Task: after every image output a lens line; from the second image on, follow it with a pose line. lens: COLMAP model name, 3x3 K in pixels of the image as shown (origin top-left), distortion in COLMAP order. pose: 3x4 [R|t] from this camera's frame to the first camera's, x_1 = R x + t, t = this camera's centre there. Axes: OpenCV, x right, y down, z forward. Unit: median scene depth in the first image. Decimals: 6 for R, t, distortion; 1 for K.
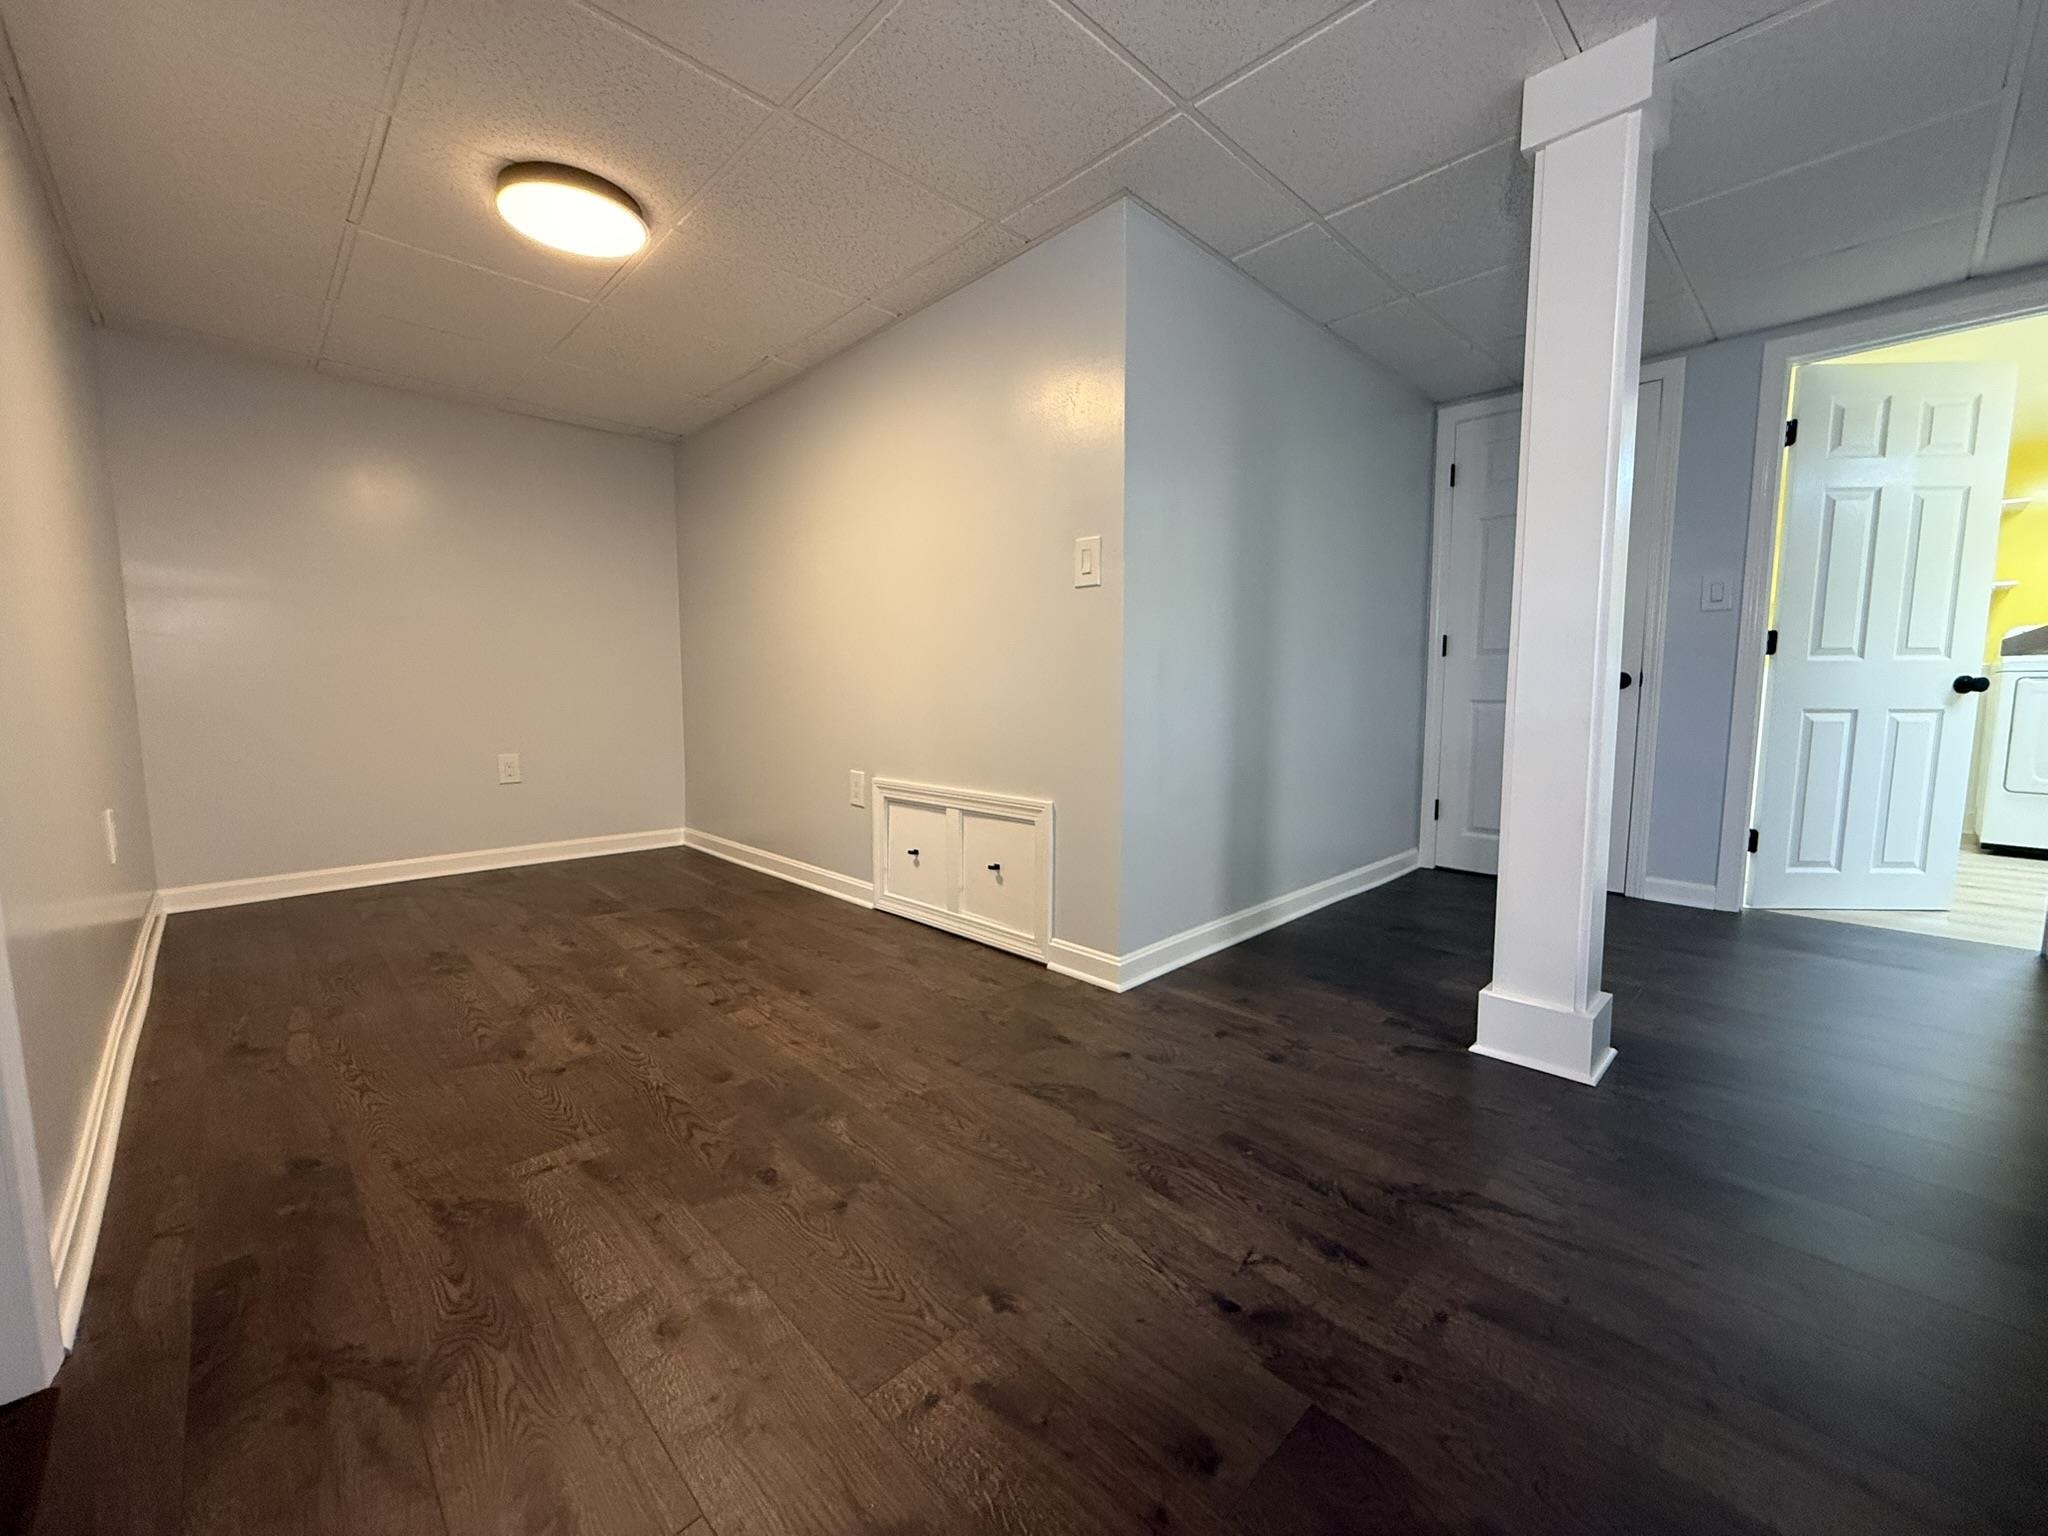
lens RADIAL K [[816.1, 0, 1018.7], [0, 816.1, 764.9], [0, 0, 1]] dist [0.000481, -0.000630]
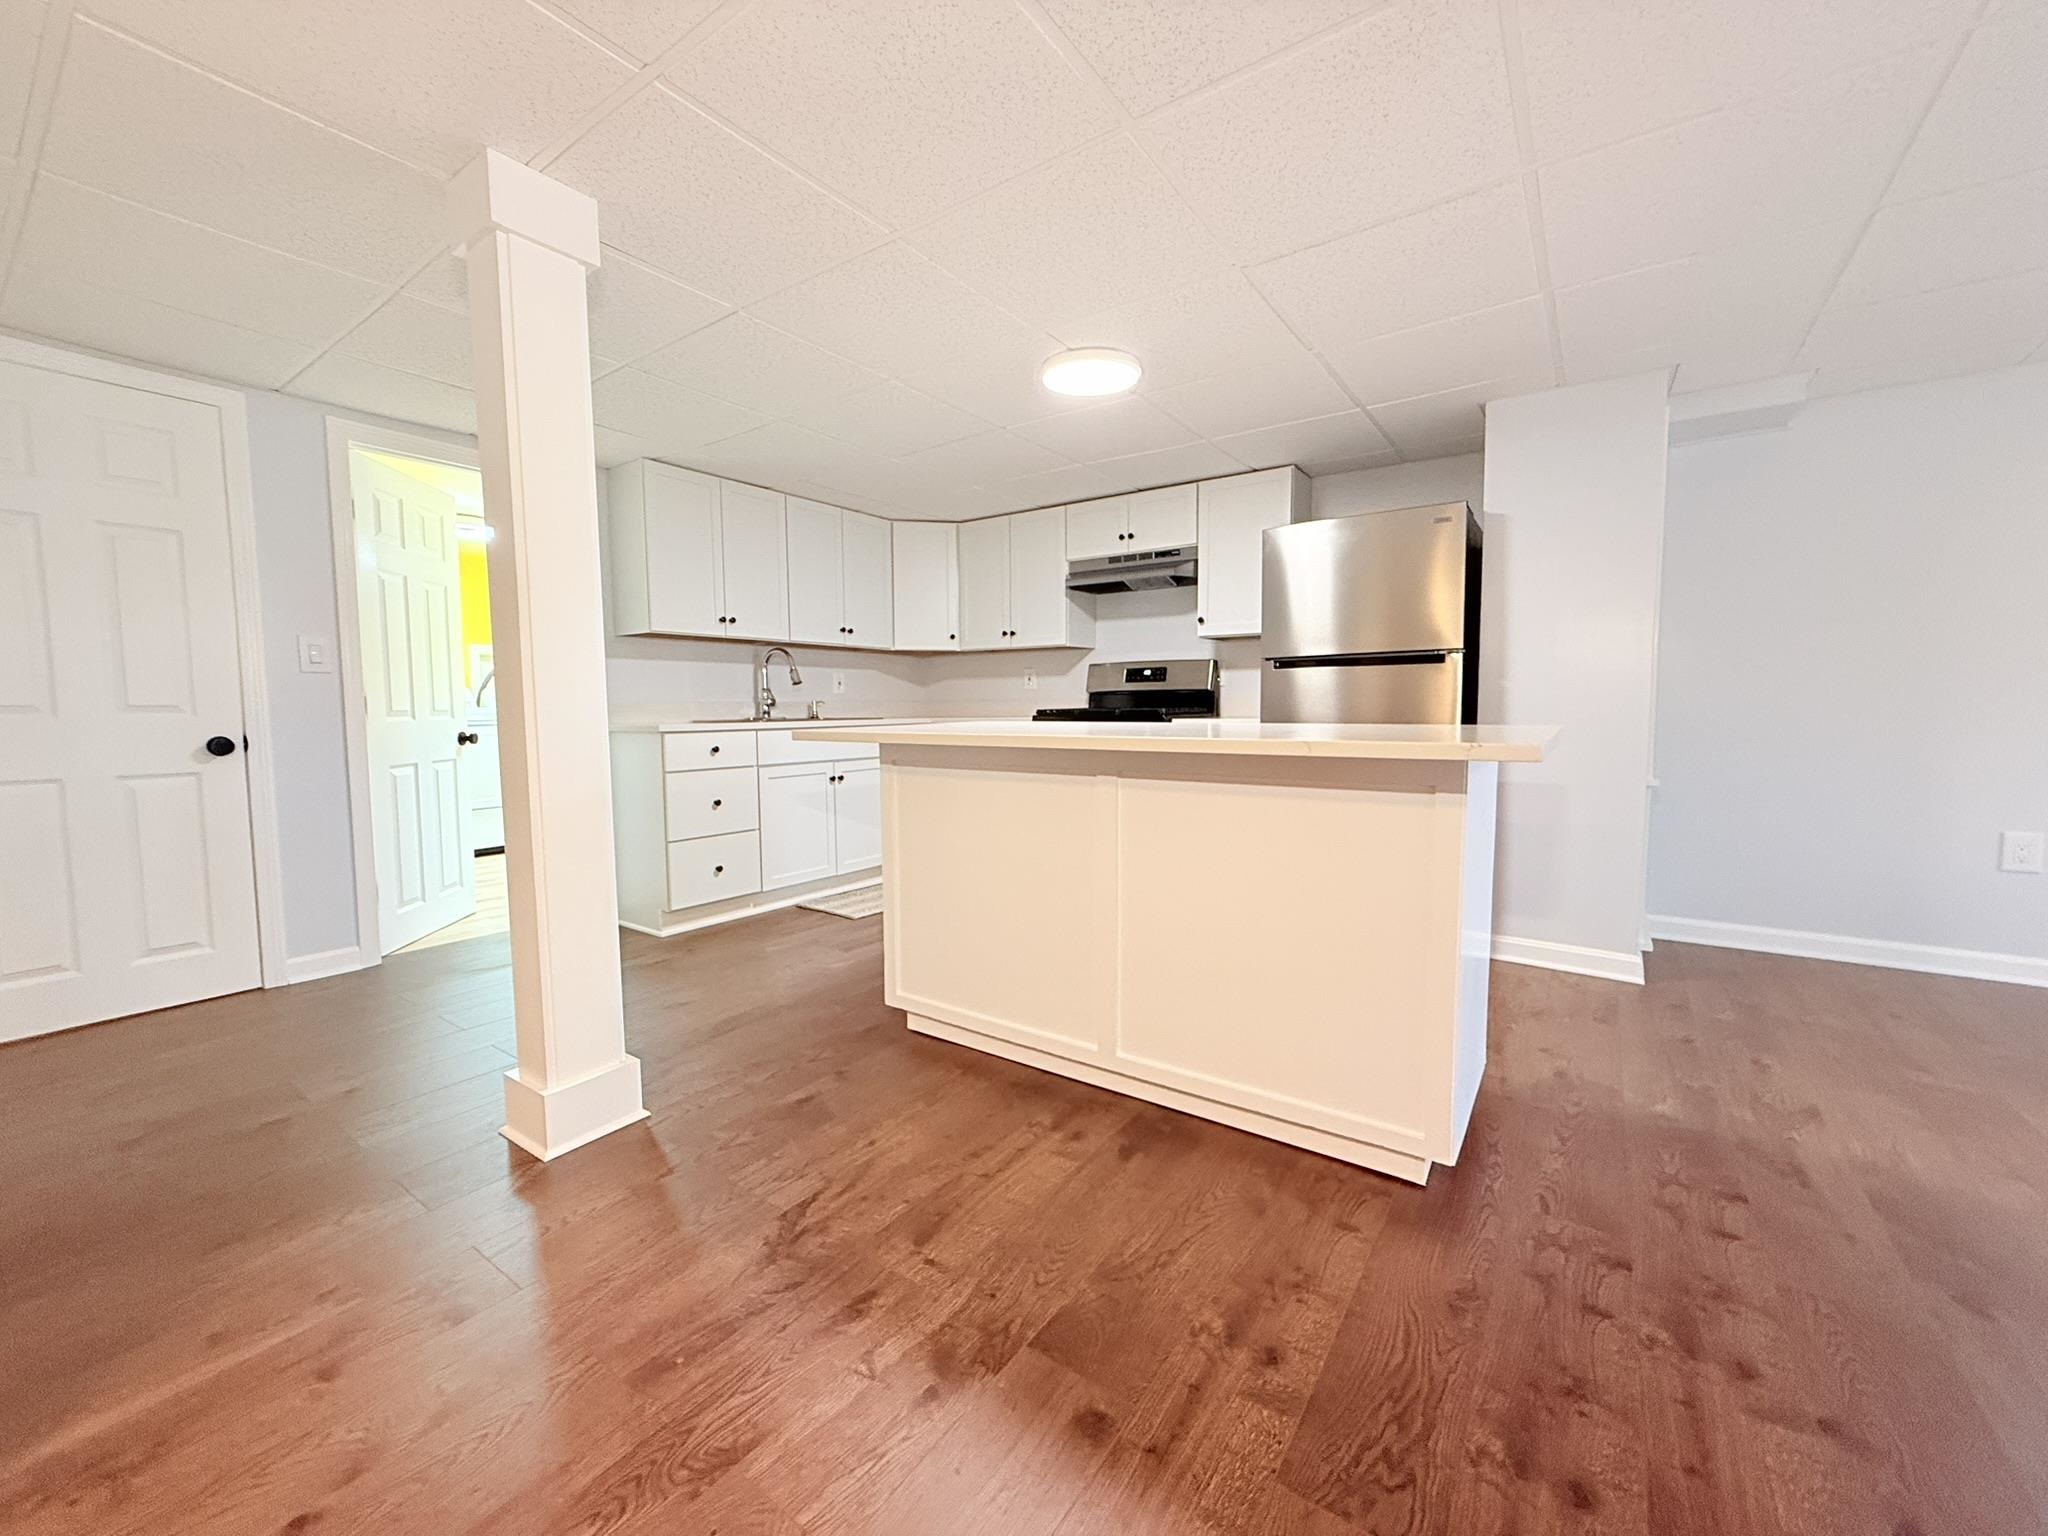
lens RADIAL K [[816.1, 0, 1018.7], [0, 816.1, 764.9], [0, 0, 1]] dist [0.000481, -0.000630]
pose [[-0.181896, -0.070604, 0.980780, -0.402860], [0.102349, 0.990642, 0.090296, -0.121249], [-0.977977, 0.116806, -0.172967, 0.535368]]
